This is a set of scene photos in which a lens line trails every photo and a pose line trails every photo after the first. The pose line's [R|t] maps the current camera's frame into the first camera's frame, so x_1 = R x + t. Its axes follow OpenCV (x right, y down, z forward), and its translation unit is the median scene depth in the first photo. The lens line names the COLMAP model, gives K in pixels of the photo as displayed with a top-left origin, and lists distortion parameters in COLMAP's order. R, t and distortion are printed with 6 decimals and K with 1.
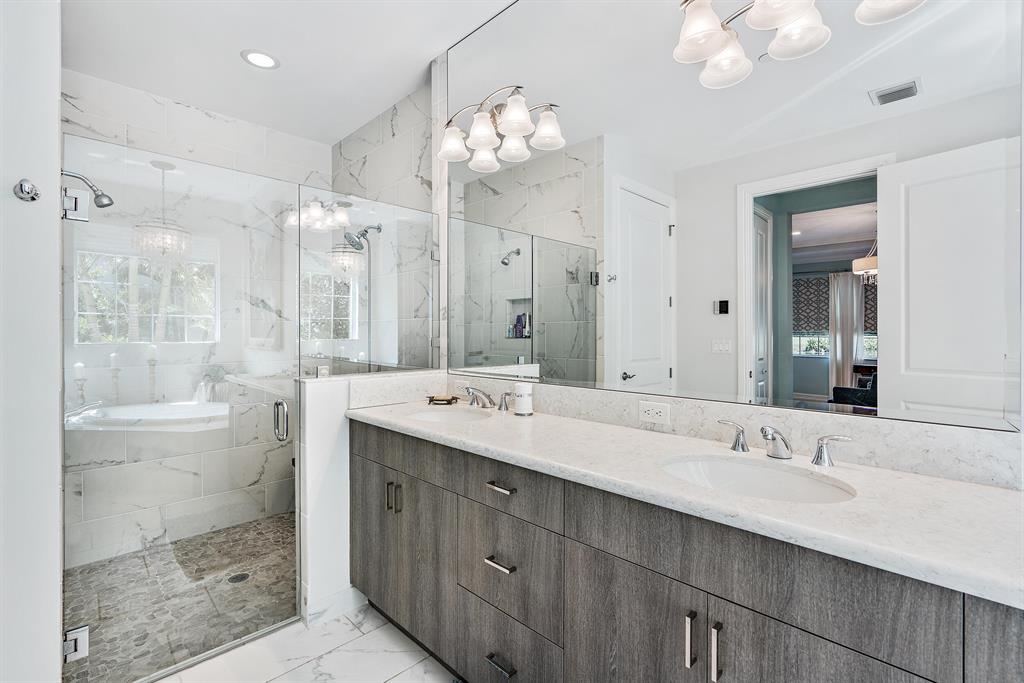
lens RADIAL K [[462.1, 0, 513.9], [0, 462.1, 339.3], [0, 0, 1]] dist [-0.009892, 0.003068]
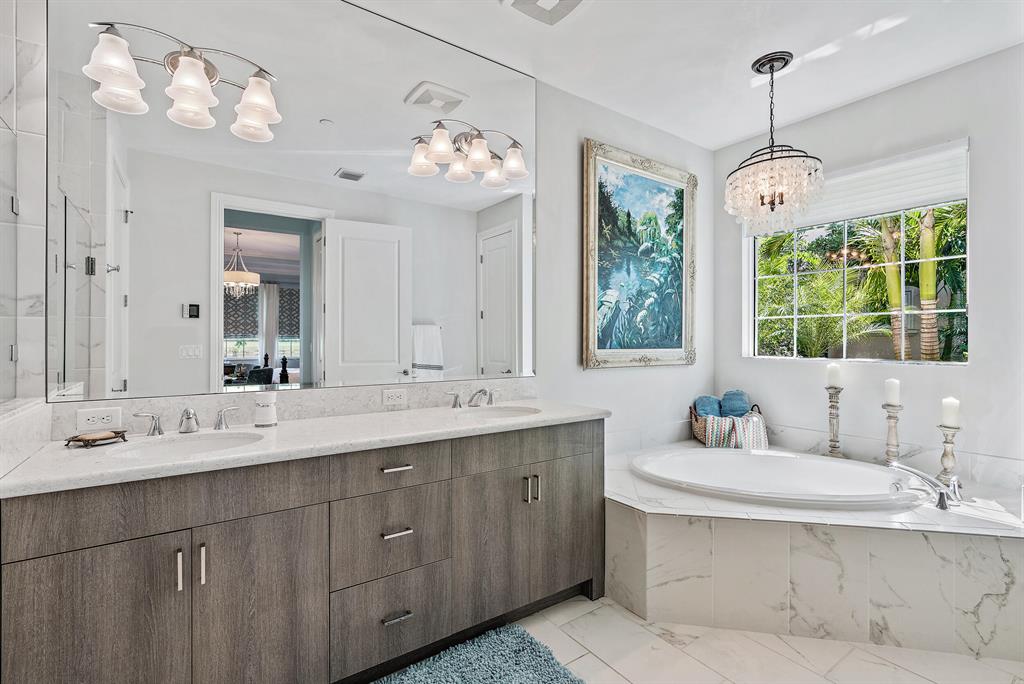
lens RADIAL K [[462.1, 0, 514.6], [0, 462.1, 338.1], [0, 0, 1]] dist [-0.009892, 0.003068]
pose [[0.178801, -0.001491, 0.983884, -0.883577], [0.012357, 0.999923, -0.000730, -0.008719], [-0.983808, 0.012288, 0.178805, 0.369834]]
